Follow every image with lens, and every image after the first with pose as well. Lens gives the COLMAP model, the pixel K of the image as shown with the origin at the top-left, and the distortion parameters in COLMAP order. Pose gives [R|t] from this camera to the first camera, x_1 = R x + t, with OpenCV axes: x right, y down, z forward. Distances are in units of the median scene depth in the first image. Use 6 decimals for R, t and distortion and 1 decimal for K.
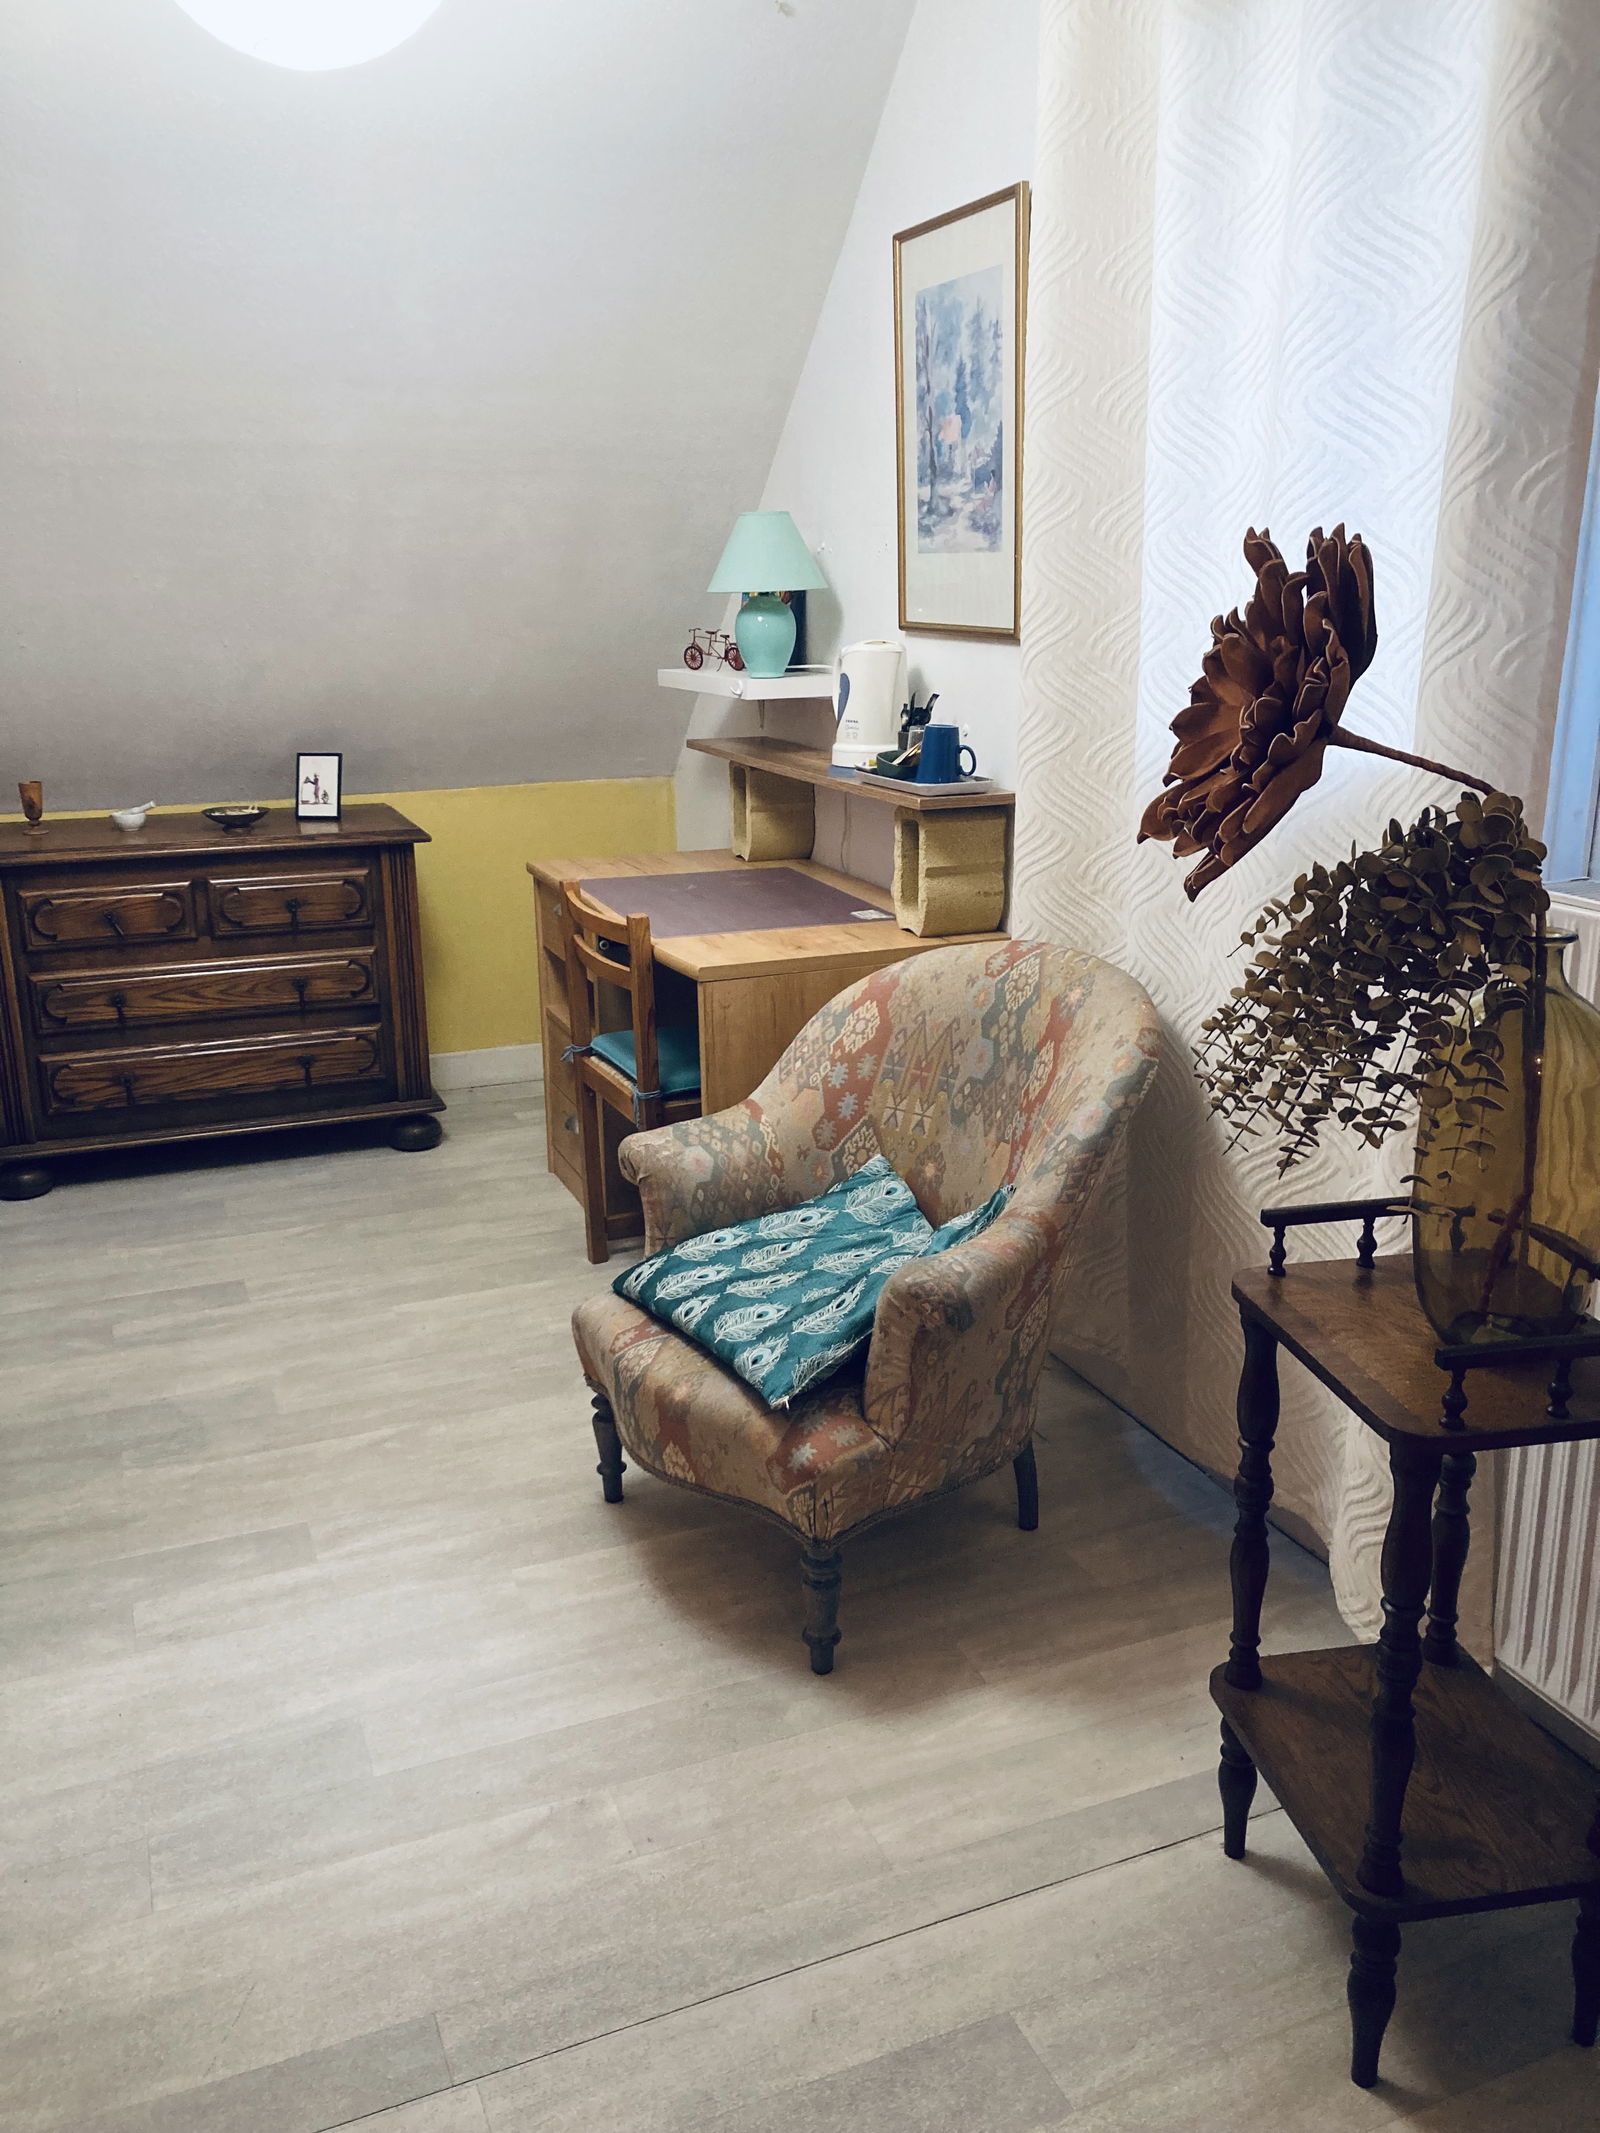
lens RADIAL K [[1724.4, 0, 800.0], [0, 1724.4, 1066.5], [0, 0, 1]] dist [0.127864, -0.359763]
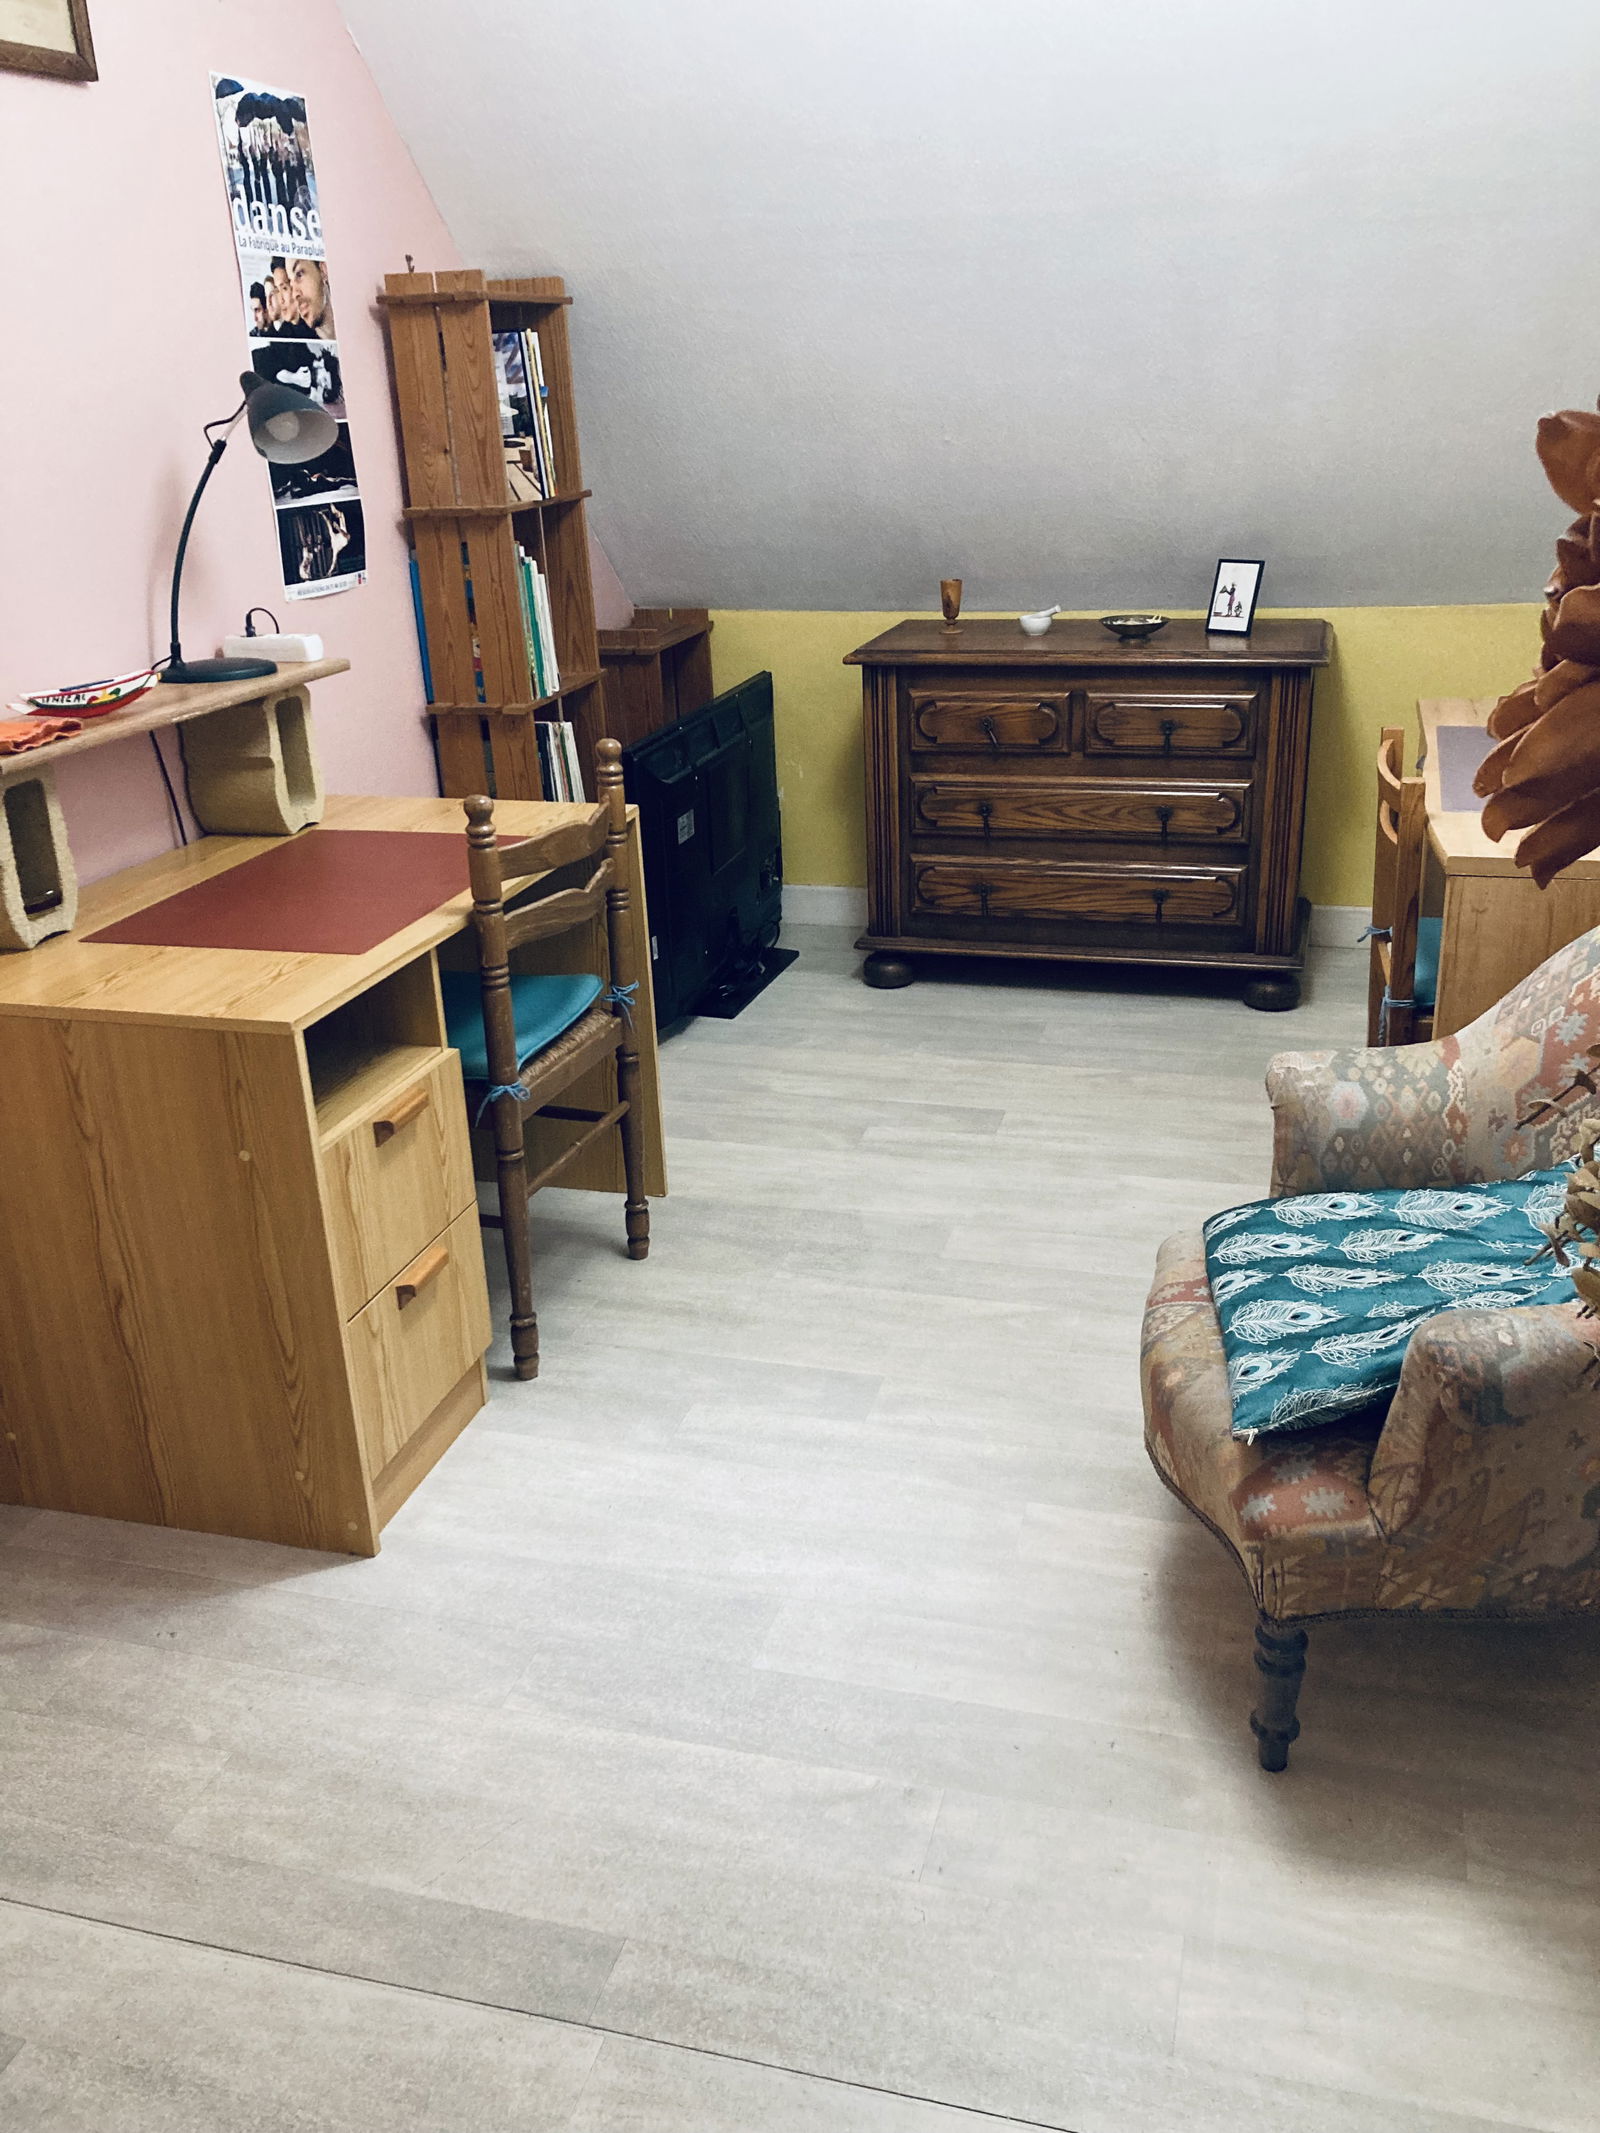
lens RADIAL K [[1724.4, 0, 800.0], [0, 1724.4, 1066.5], [0, 0, 1]] dist [0.127864, -0.359763]
pose [[0.788357, 0.204006, -0.580409, 0.173033], [-0.139499, 0.978123, 0.154319, -0.041912], [0.599194, -0.040692, 0.799569, 0.177873]]
